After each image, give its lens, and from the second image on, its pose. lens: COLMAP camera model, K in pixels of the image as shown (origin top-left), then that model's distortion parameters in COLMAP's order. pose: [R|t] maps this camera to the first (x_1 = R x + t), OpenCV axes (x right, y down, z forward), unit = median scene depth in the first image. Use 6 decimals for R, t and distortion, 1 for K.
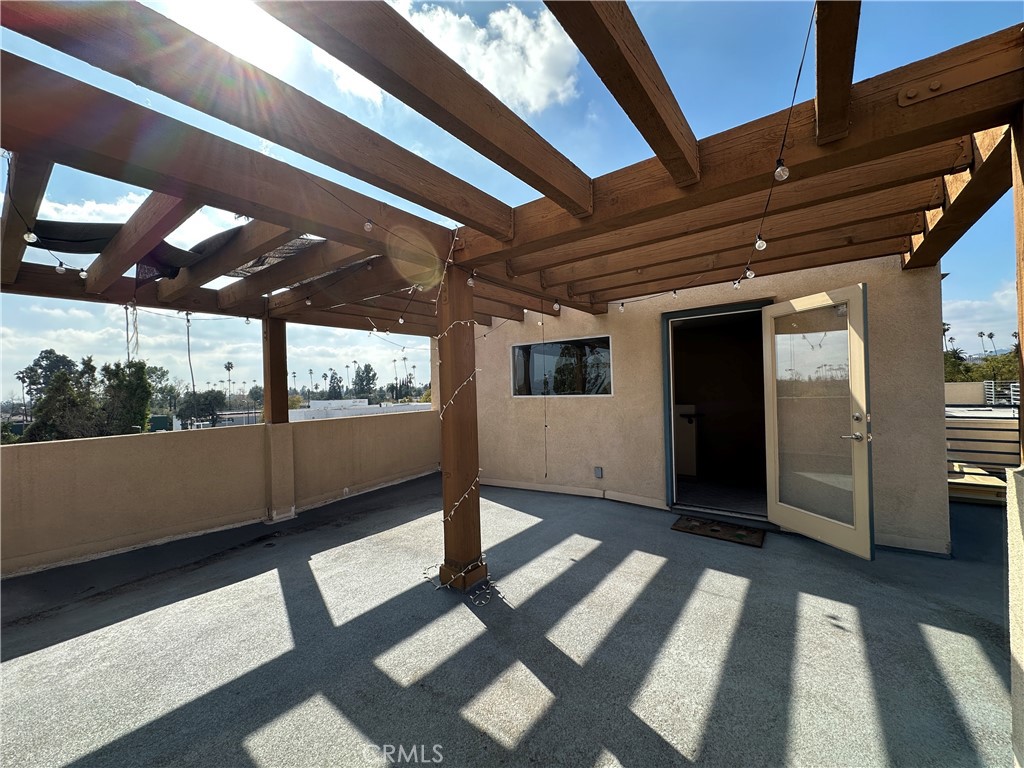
lens RADIAL K [[407.0, 0, 516.0], [0, 407.0, 385.7], [0, 0, 1]] dist [-0.001294, -0.000188]
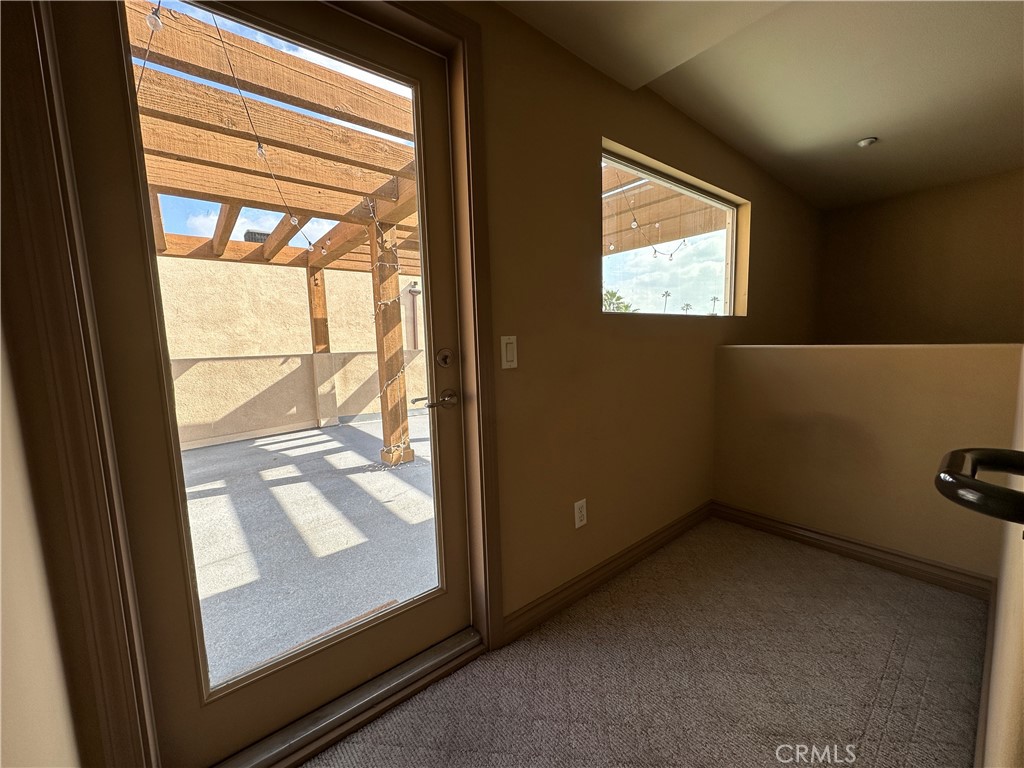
lens RADIAL K [[409.5, 0, 514.9], [0, 409.5, 386.8], [0, 0, 1]] dist [0.000094, 0.000186]
pose [[-0.247064, 0.141925, -0.958549, 0.935613], [0.040739, 0.989863, 0.136061, 0.051072], [0.968142, -0.005434, -0.250341, 1.521832]]
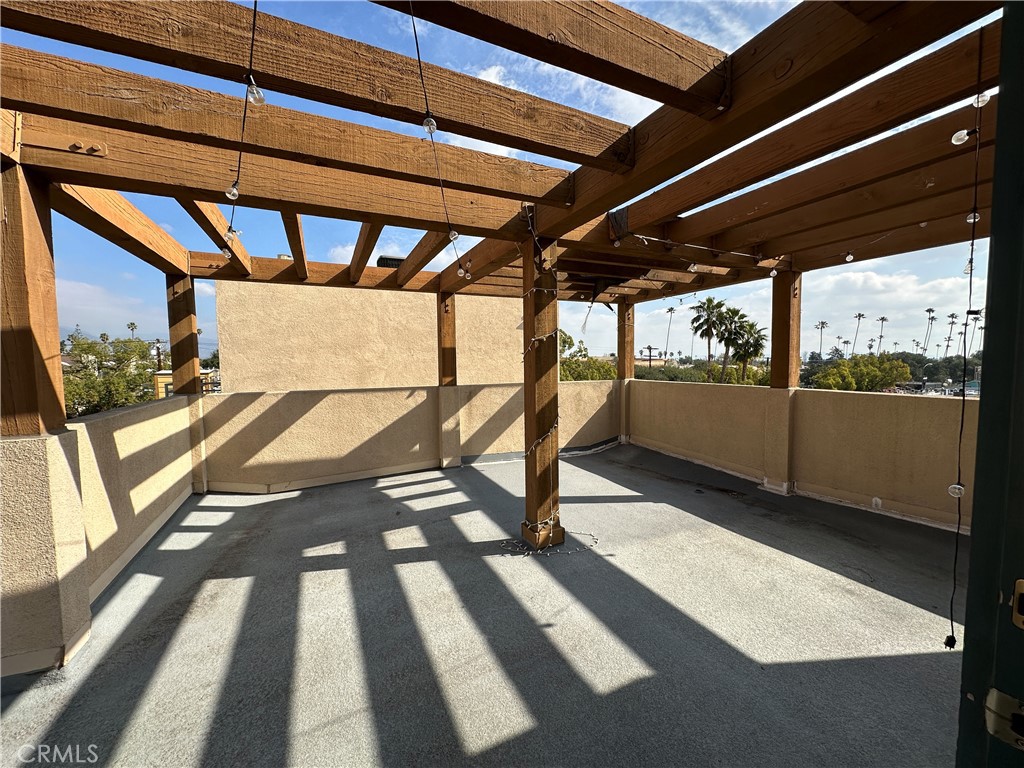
lens RADIAL K [[407.0, 0, 516.0], [0, 407.0, 385.7], [0, 0, 1]] dist [-0.001294, -0.000188]
pose [[-0.465555, 0.088219, -0.880611, 0.710498], [0.026610, 0.995965, 0.085707, -0.015018], [0.884619, 0.016469, -0.466024, 1.256848]]
